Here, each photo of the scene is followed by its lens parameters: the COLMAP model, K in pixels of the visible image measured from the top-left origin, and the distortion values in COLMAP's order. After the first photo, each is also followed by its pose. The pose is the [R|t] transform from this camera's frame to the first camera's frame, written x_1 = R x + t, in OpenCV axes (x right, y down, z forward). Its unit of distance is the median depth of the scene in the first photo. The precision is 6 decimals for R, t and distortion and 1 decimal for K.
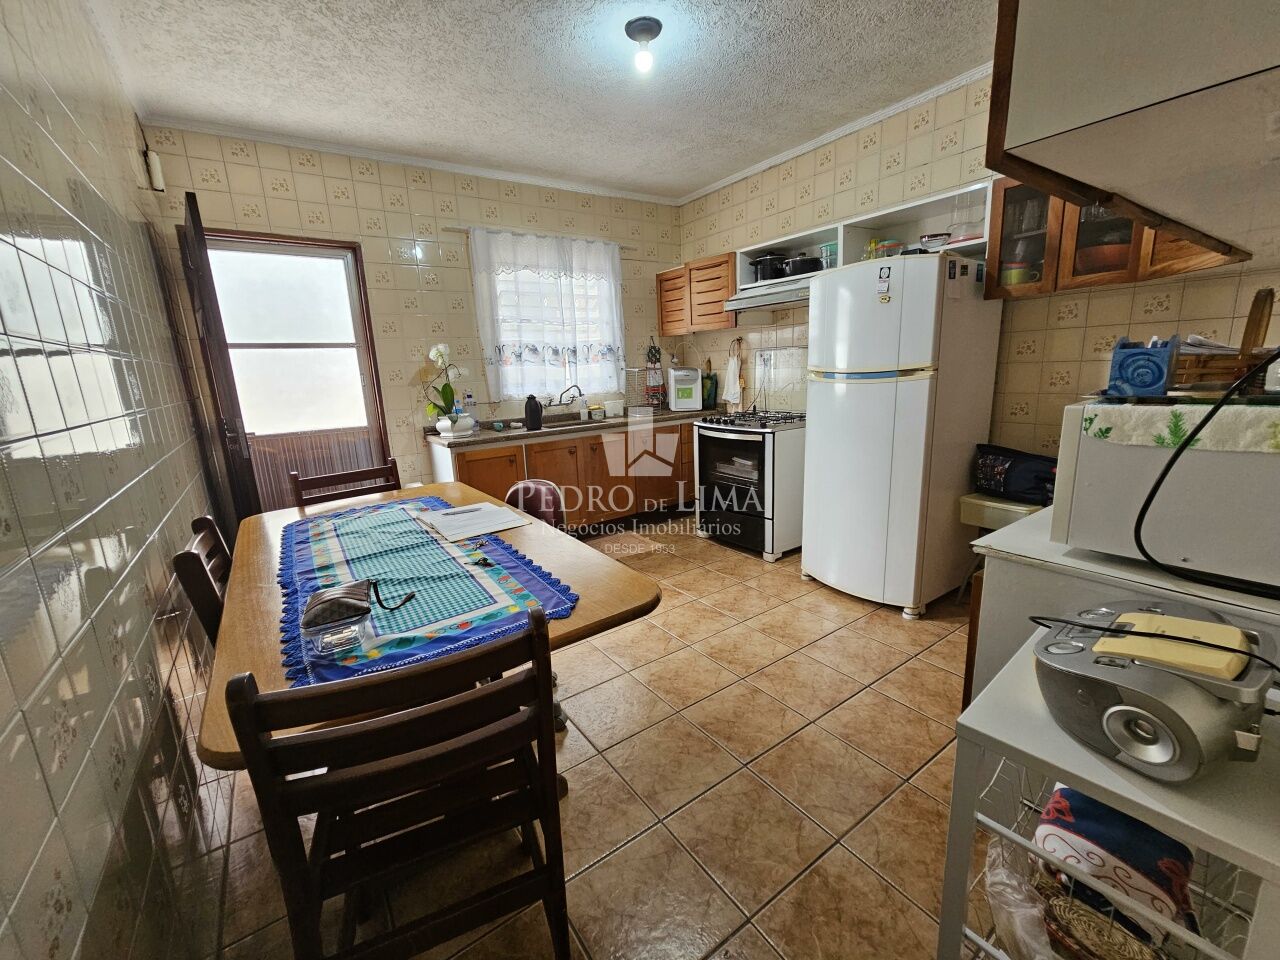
lens RADIAL K [[523.3, 0, 640.9], [0, 523.3, 479.2], [0, 0, 1]] dist [-0.000656, 0.000073]
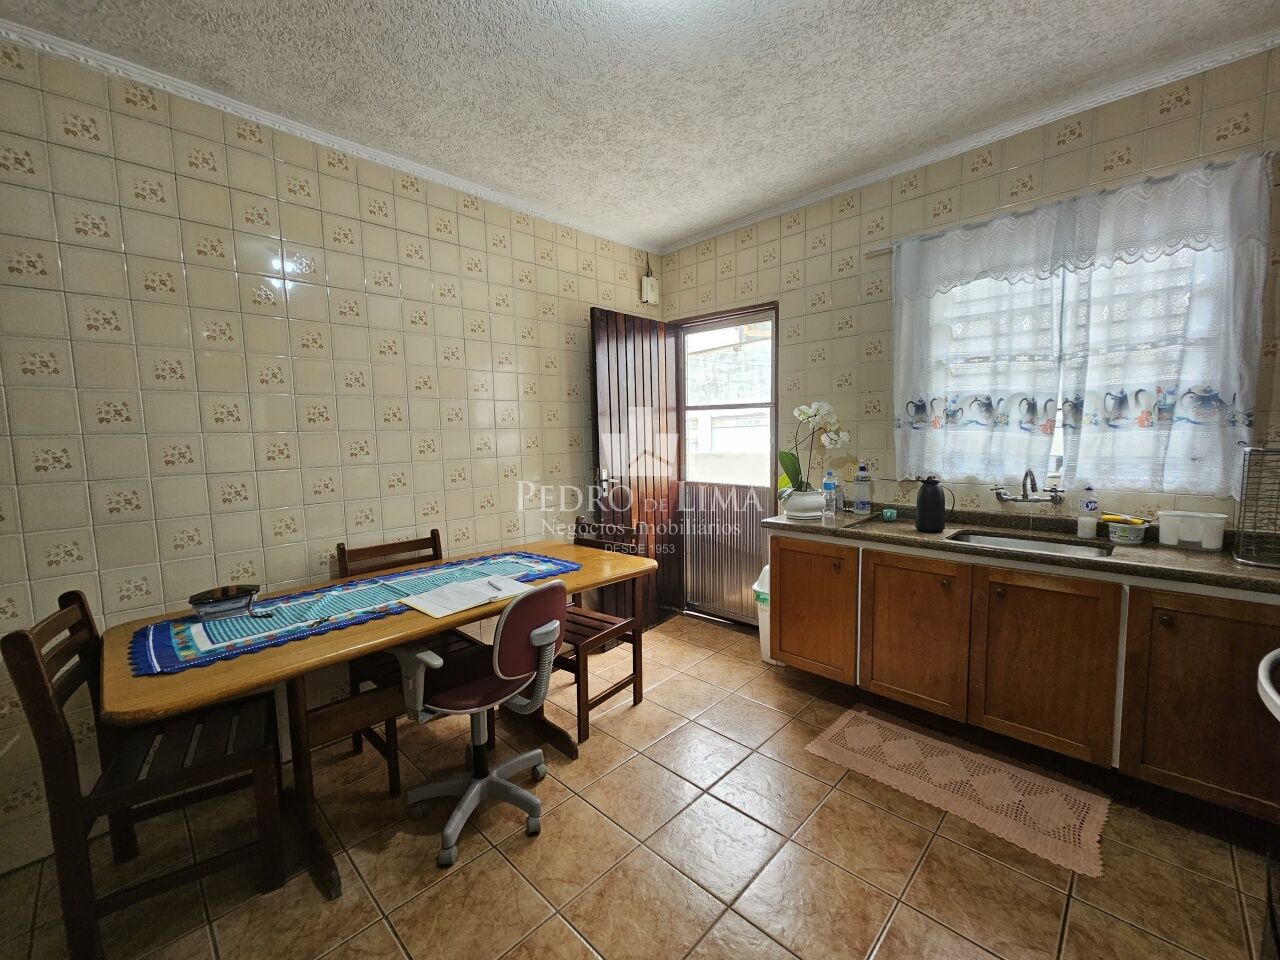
lens RADIAL K [[523.3, 0, 642.1], [0, 523.3, 478.6], [0, 0, 1]] dist [-0.000656, 0.000073]
pose [[0.187531, 0.130944, -0.973492, 0.339022], [-0.198898, 0.975606, 0.092913, -0.147049], [0.961911, 0.176201, 0.209000, 0.525748]]
